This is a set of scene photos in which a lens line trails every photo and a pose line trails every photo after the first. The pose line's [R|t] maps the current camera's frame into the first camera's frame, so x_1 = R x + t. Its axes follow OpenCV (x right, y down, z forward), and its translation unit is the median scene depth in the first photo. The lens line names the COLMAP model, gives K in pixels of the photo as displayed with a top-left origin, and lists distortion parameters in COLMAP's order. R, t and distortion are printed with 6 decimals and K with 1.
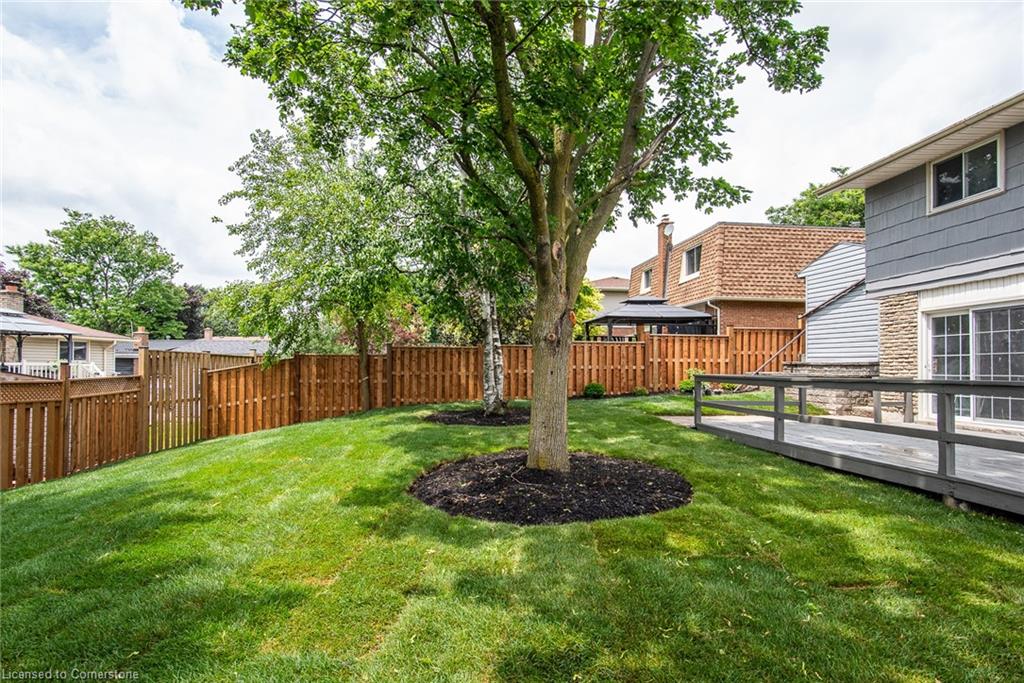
lens RADIAL K [[513.6, 0, 498.6], [0, 513.6, 360.3], [0, 0, 1]] dist [0.001804, -0.000296]
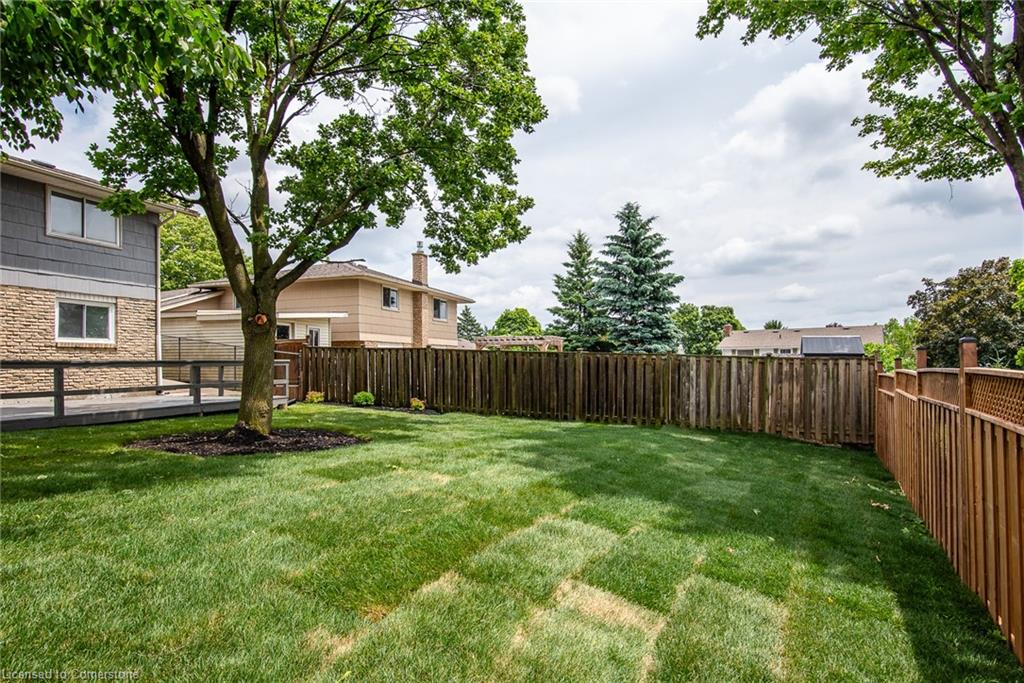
lens RADIAL K [[513.6, 0, 514.2], [0, 513.6, 350.5], [0, 0, 1]] dist [0.001804, -0.000296]
pose [[-0.902342, 0.010696, 0.430888, -0.373204], [-0.004218, 0.999425, -0.033642, 0.019951], [-0.431000, -0.032174, -0.901778, 0.694954]]
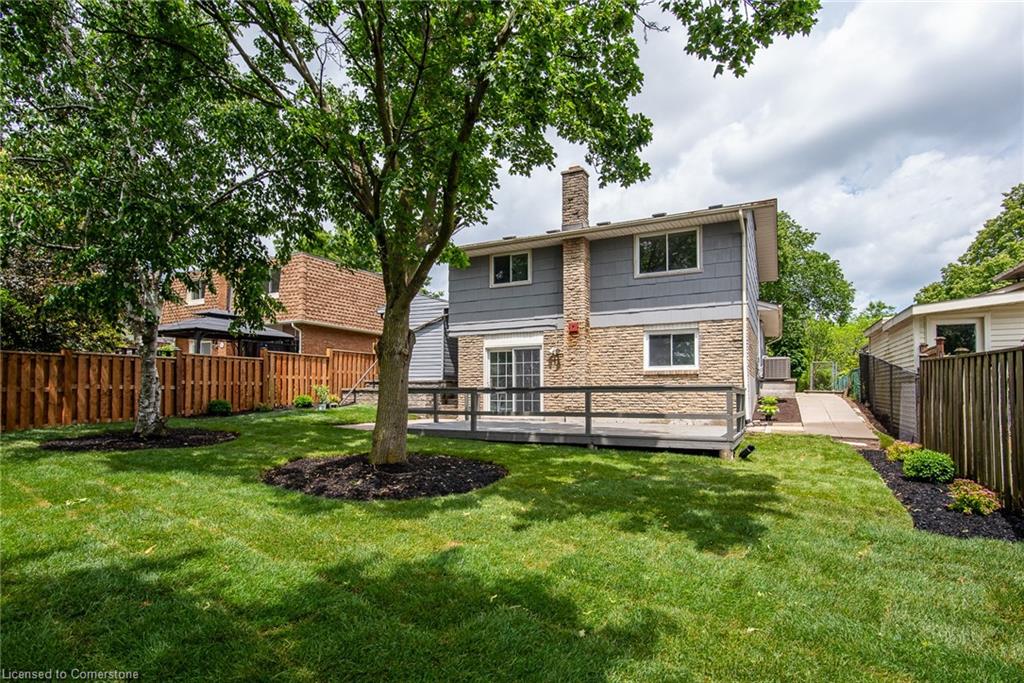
lens RADIAL K [[513.6, 0, 500.3], [0, 513.6, 384.6], [0, 0, 1]] dist [0.001804, -0.000296]
pose [[0.551677, 0.006487, 0.834033, -0.289569], [-0.009422, 0.999954, -0.001546, 0.012383], [-0.834005, -0.007005, 0.551713, 0.057935]]
